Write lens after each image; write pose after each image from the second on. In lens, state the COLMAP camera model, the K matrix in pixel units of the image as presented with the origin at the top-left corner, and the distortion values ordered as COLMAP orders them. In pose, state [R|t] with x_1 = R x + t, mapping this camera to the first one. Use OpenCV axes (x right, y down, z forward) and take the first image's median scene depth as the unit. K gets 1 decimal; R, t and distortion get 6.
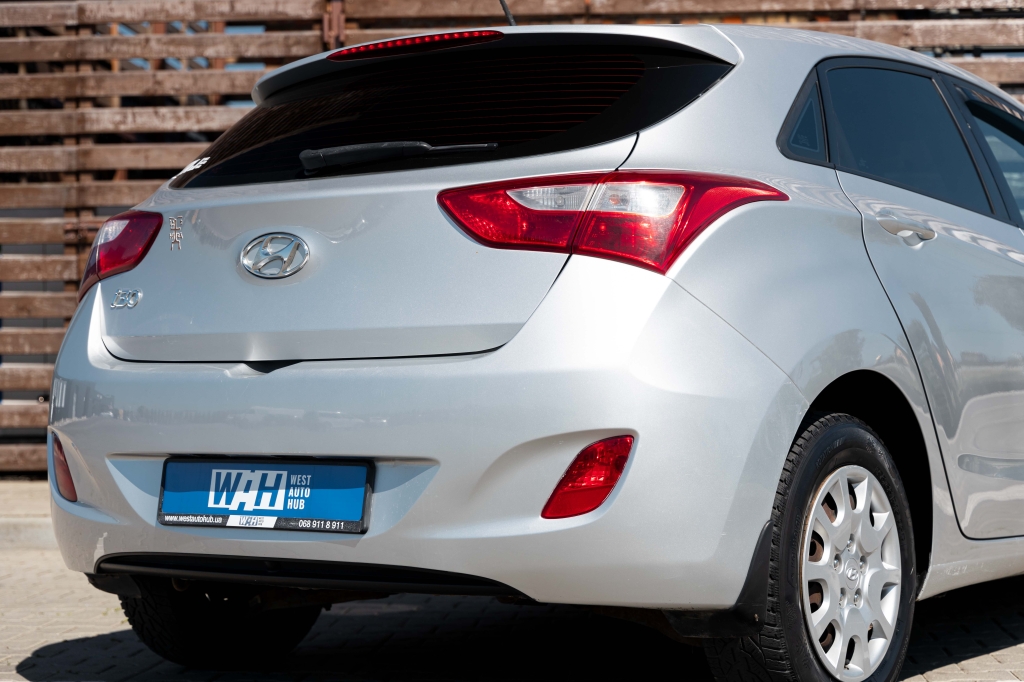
lens RADIAL K [[2063.9, 0, 518.2], [0, 2063.9, 331.7], [0, 0, 1]] dist [0.010383, 0.000000]
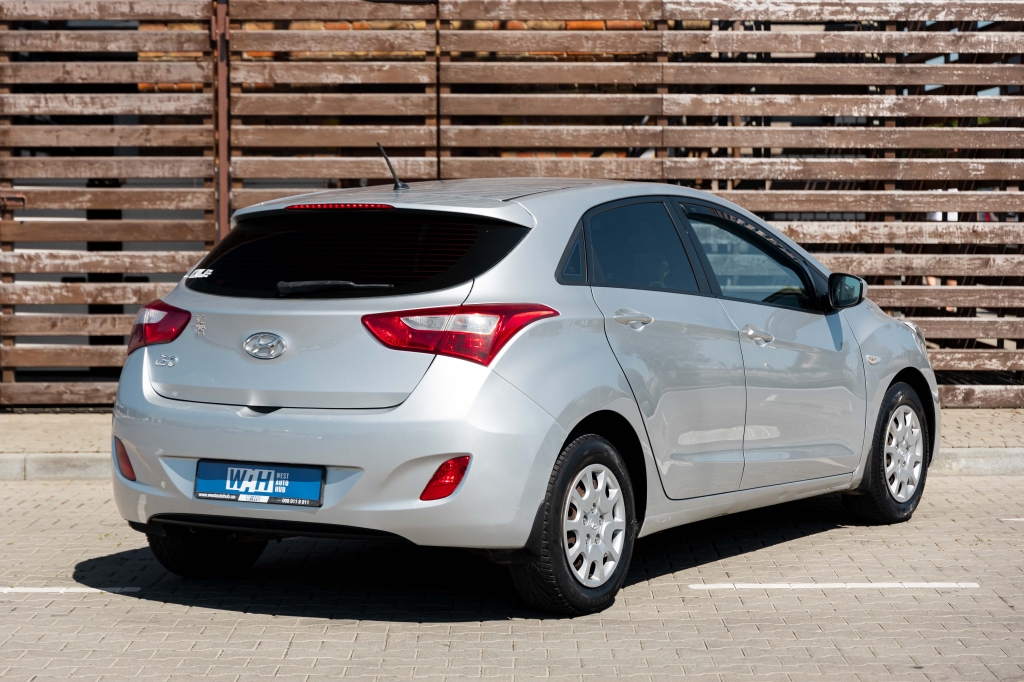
lens RADIAL K [[1967.4, 0, 518.9], [0, 1967.4, 392.6], [0, 0, 1]] dist [-0.010204, 0.000000]
pose [[0.996981, 0.001937, 0.077622, -0.029756], [-0.007645, 0.997280, 0.073306, -0.108277], [-0.077269, -0.073678, 0.994284, -0.598721]]
